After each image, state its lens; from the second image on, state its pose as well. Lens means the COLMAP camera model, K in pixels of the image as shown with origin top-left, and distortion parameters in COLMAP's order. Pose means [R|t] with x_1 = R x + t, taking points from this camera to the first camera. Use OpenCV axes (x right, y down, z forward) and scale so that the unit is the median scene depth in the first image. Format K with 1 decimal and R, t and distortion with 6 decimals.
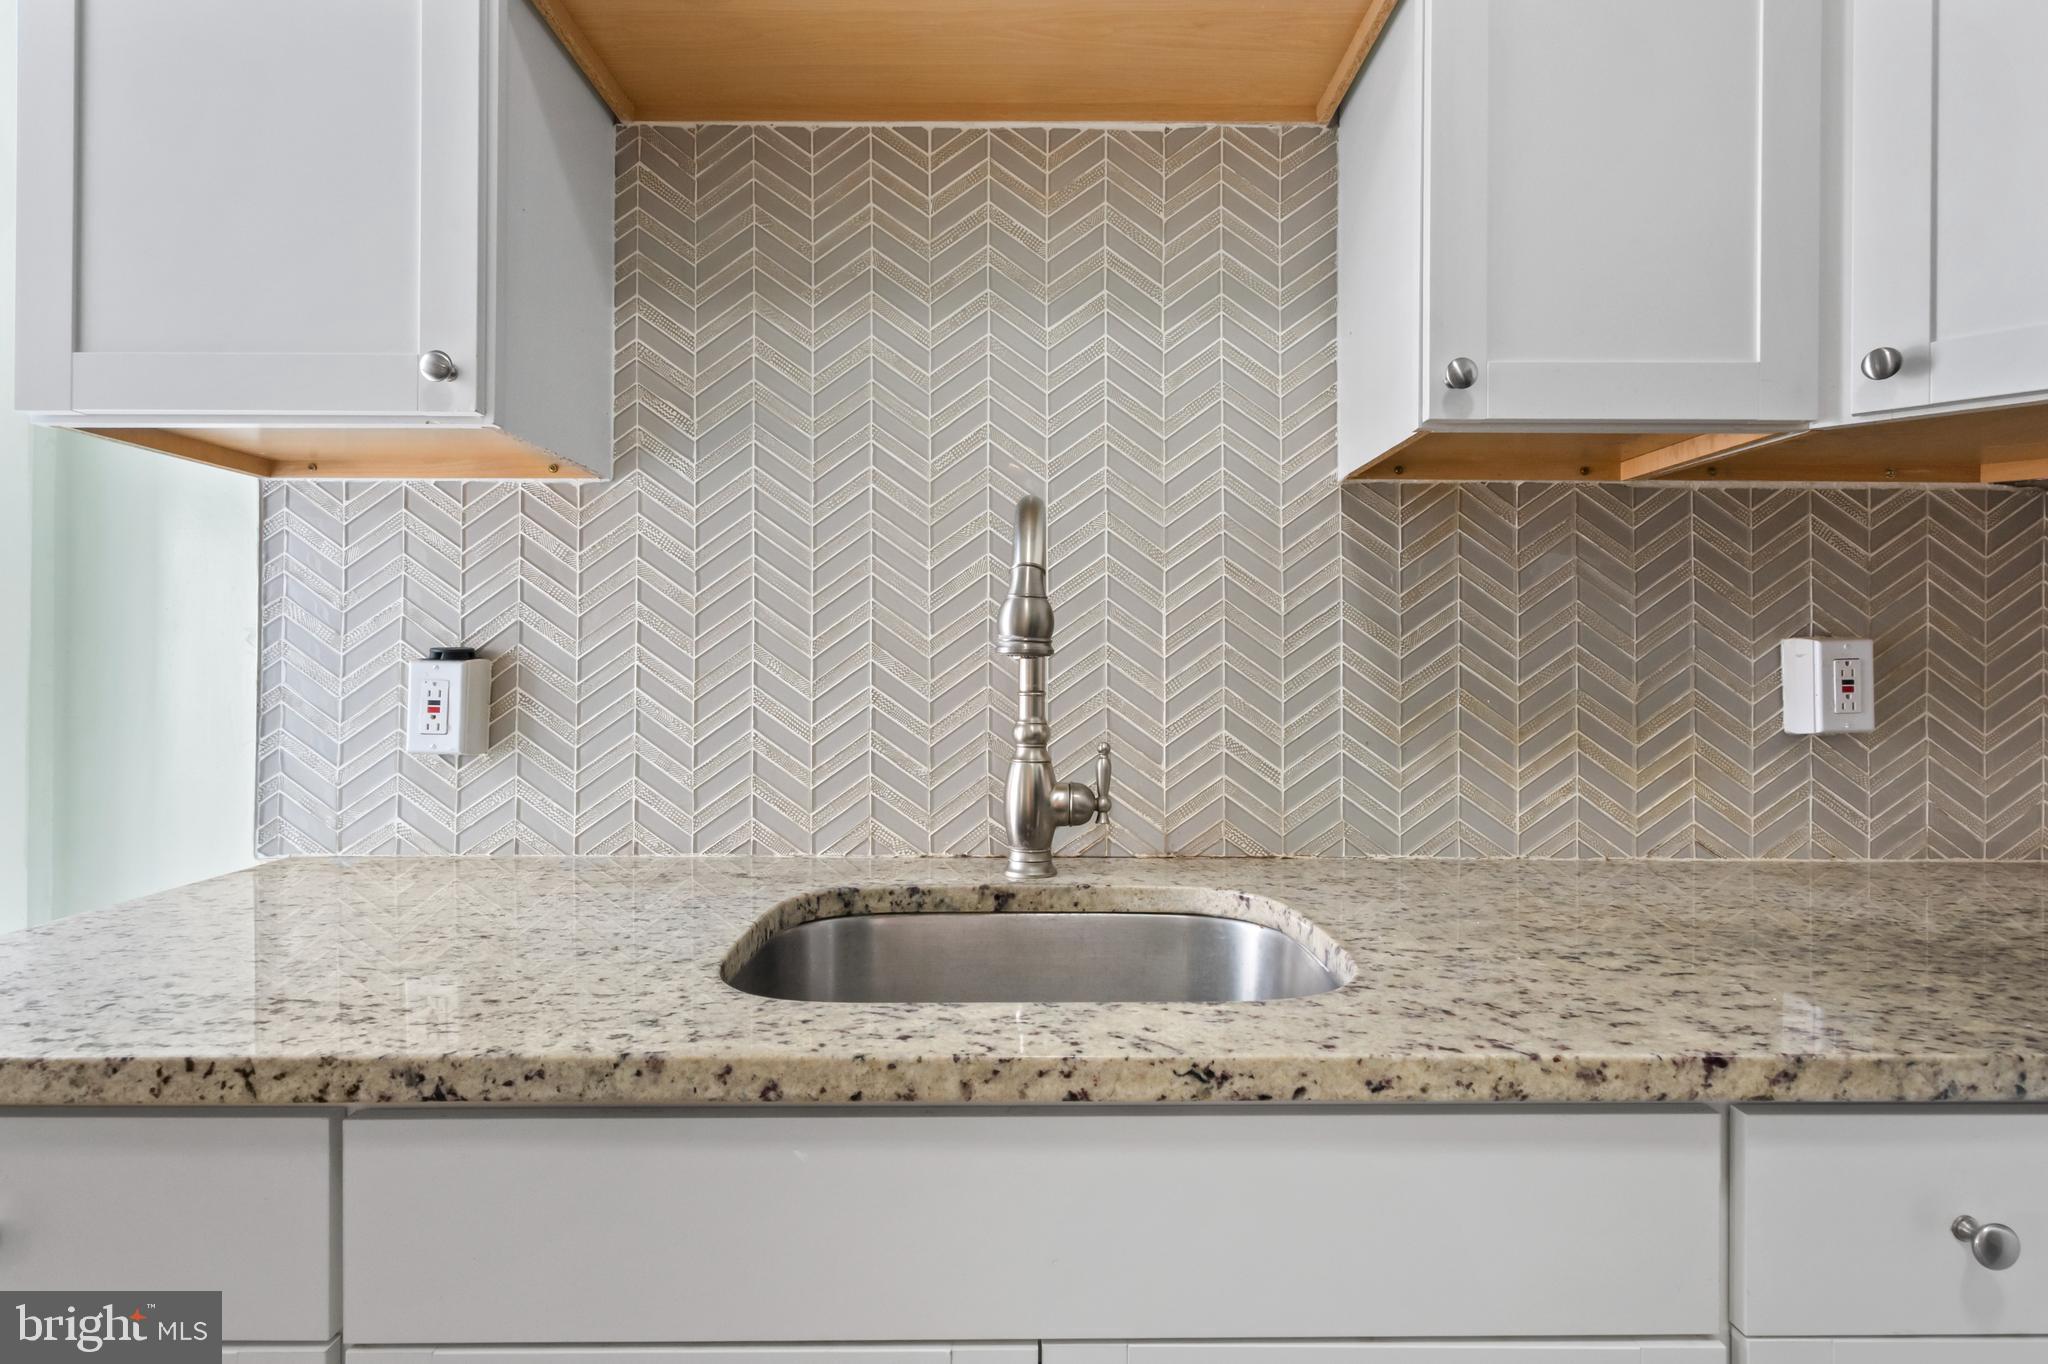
lens RADIAL K [[1013.8, 0, 1024.6], [0, 1013.8, 656.1], [0, 0, 1]] dist [0.000502, 0.000388]
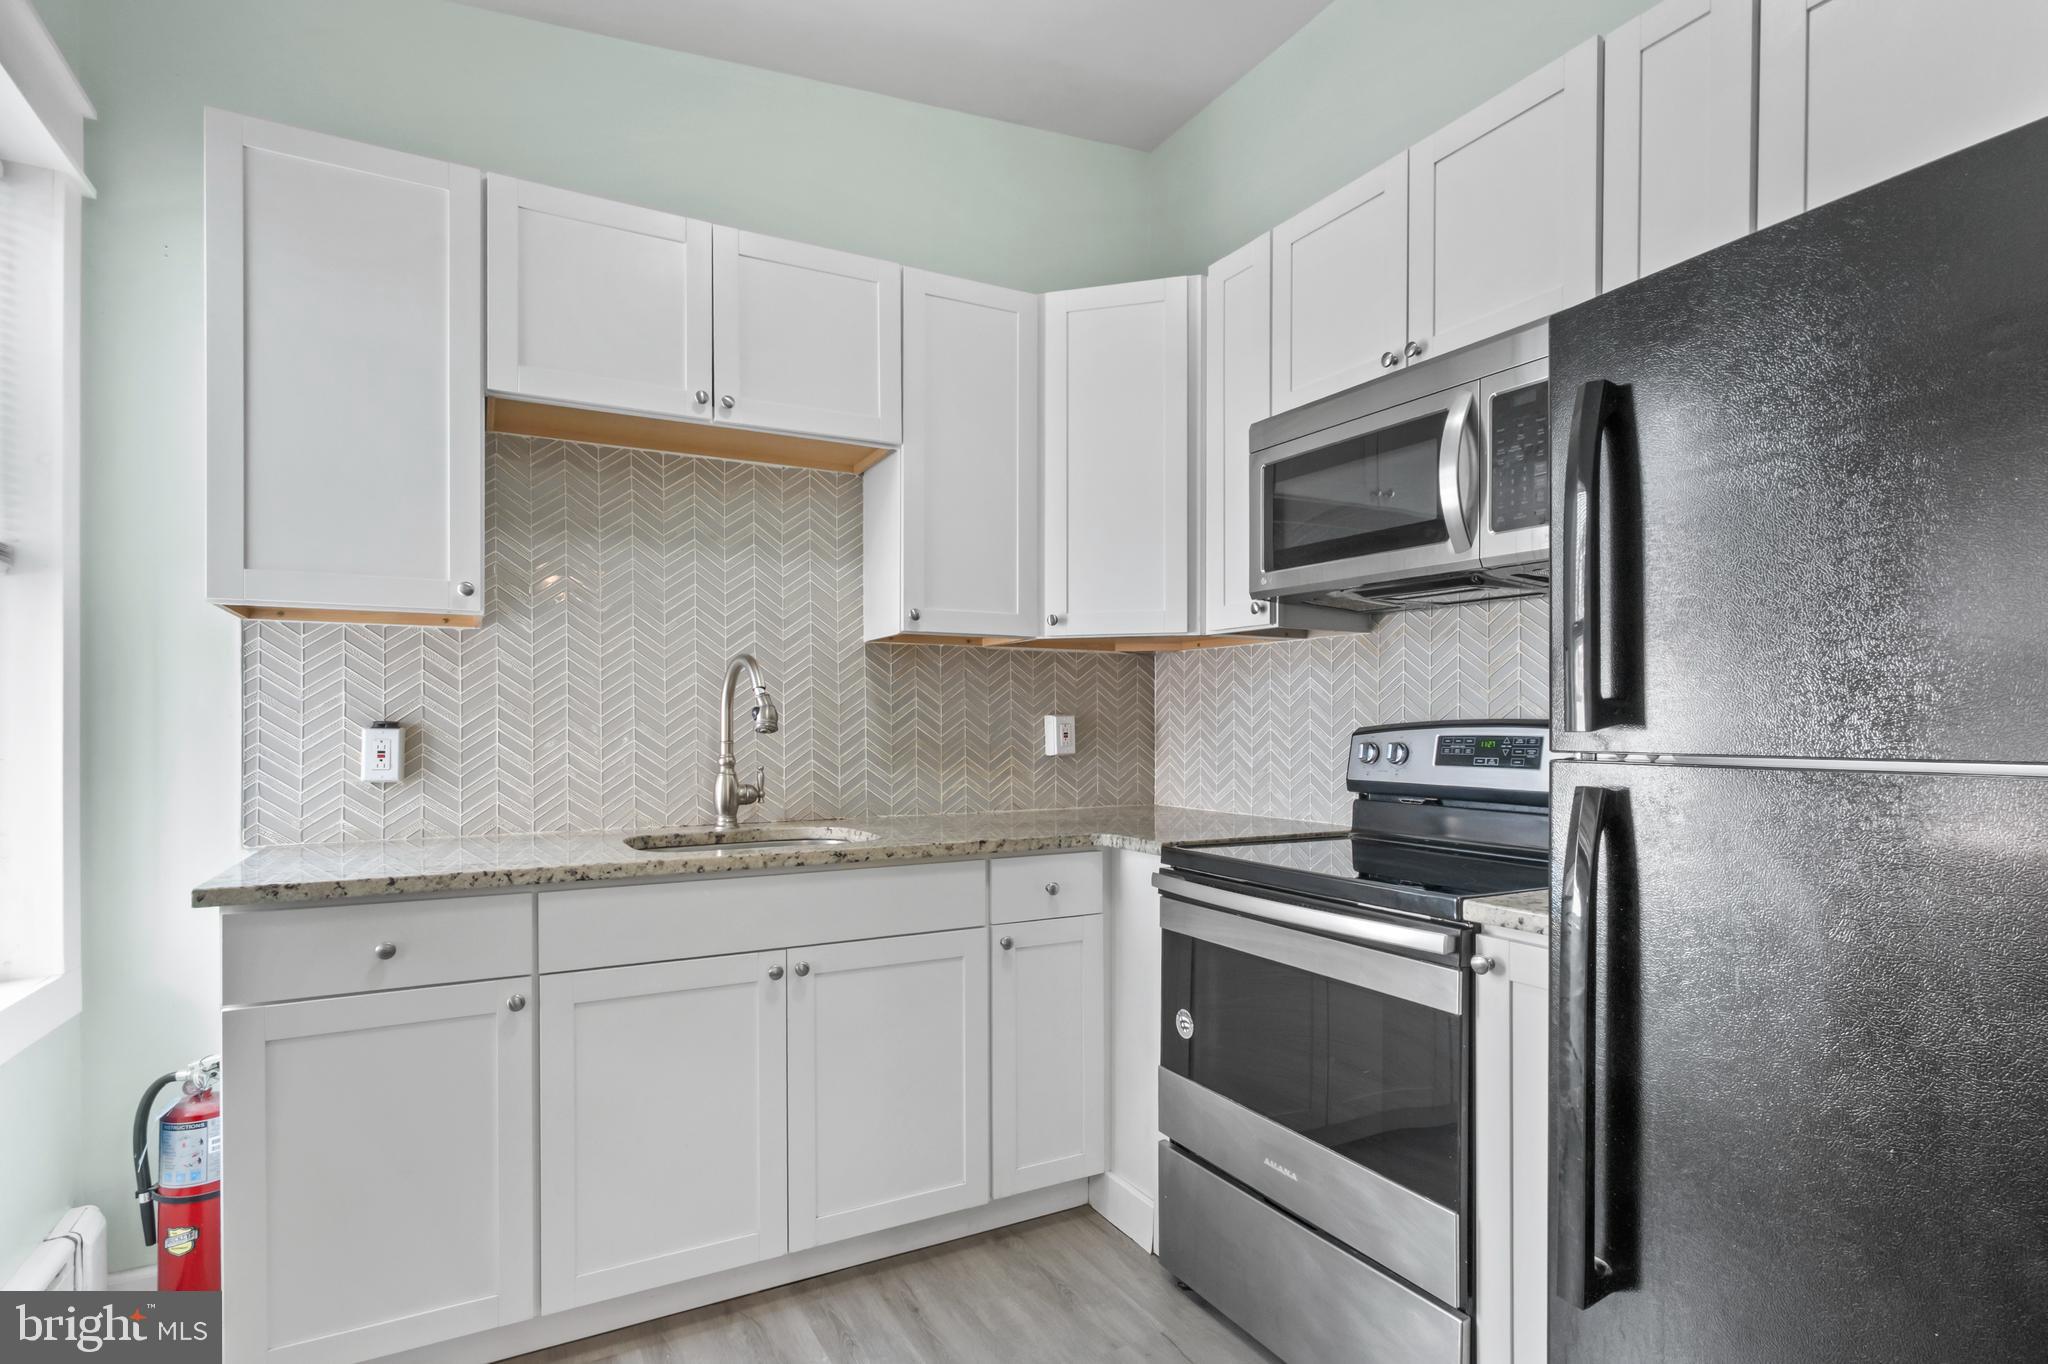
lens RADIAL K [[1031.2, 0, 1021.1], [0, 1031.2, 730.3], [0, 0, 1]] dist [-0.000193, -0.000147]
pose [[0.881770, -0.007762, 0.471615, -0.429713], [0.004253, 0.999955, 0.008506, -0.003276], [-0.471660, -0.005494, 0.881764, -1.085374]]
